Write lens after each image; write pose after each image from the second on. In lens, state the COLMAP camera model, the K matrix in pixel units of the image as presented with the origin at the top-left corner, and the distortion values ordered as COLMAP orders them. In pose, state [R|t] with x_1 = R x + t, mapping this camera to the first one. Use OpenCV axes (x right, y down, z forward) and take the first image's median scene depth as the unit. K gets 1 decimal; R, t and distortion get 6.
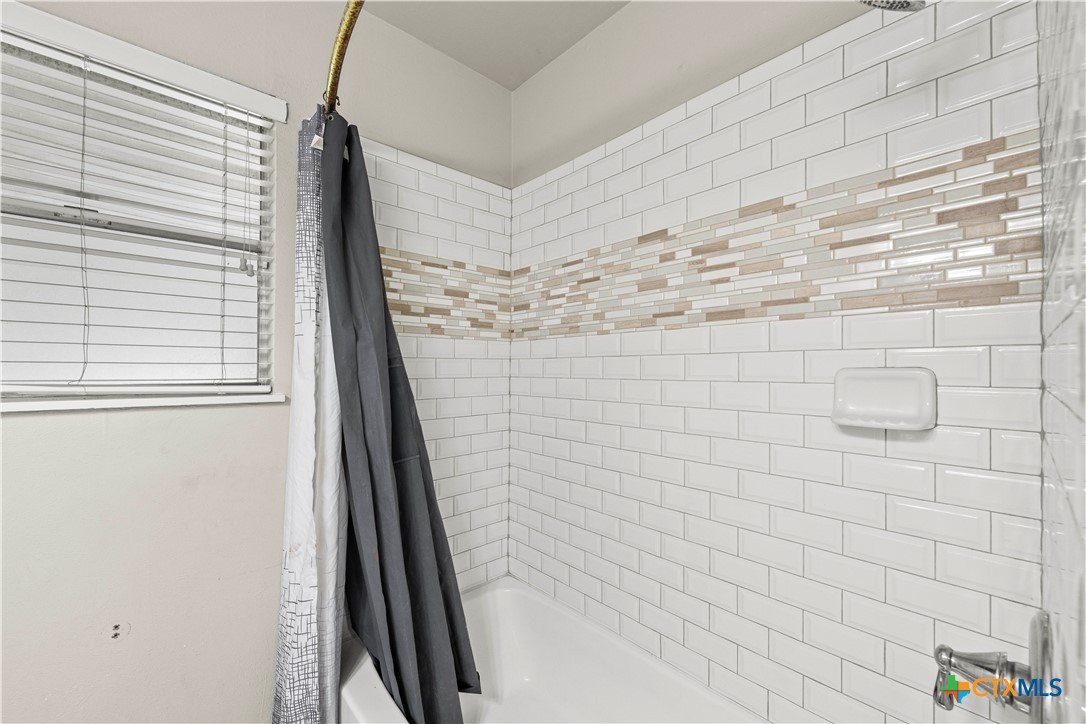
lens RADIAL K [[430.5, 0, 548.0], [0, 430.5, 365.1], [0, 0, 1]] dist [0.000041, -0.000154]
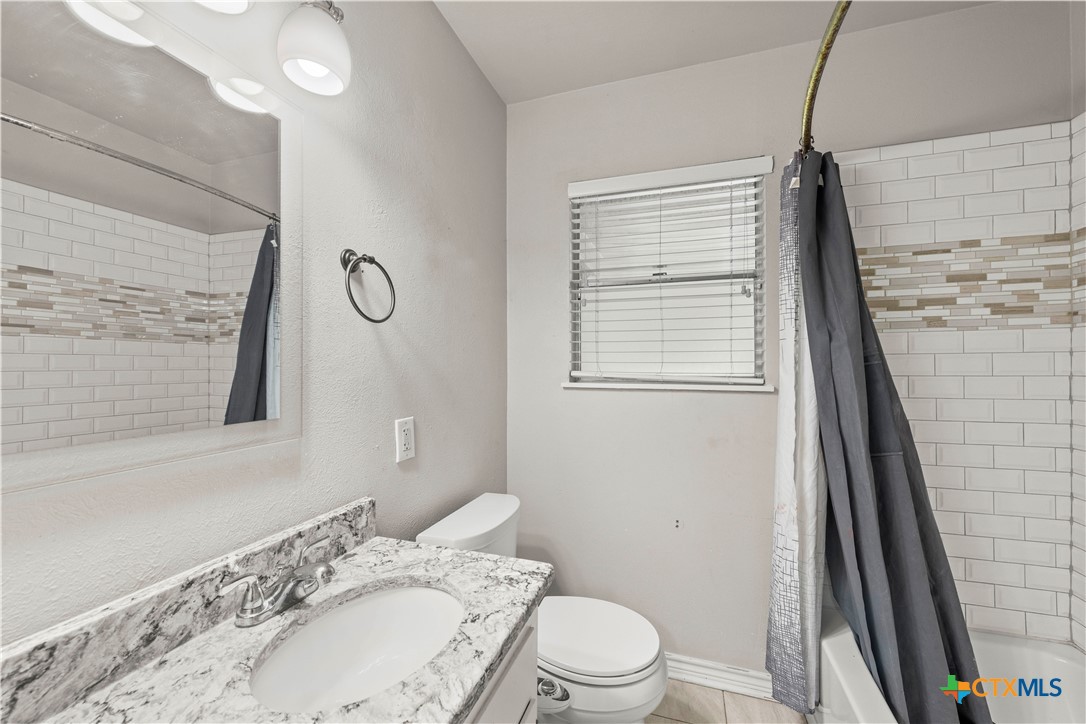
lens RADIAL K [[430.5, 0, 548.0], [0, 430.5, 365.1], [0, 0, 1]] dist [0.000041, -0.000154]
pose [[0.485807, -0.004377, -0.874055, 0.173524], [0.010907, 0.999940, 0.001054, -0.002274], [0.873998, -0.010045, 0.485826, -0.197335]]
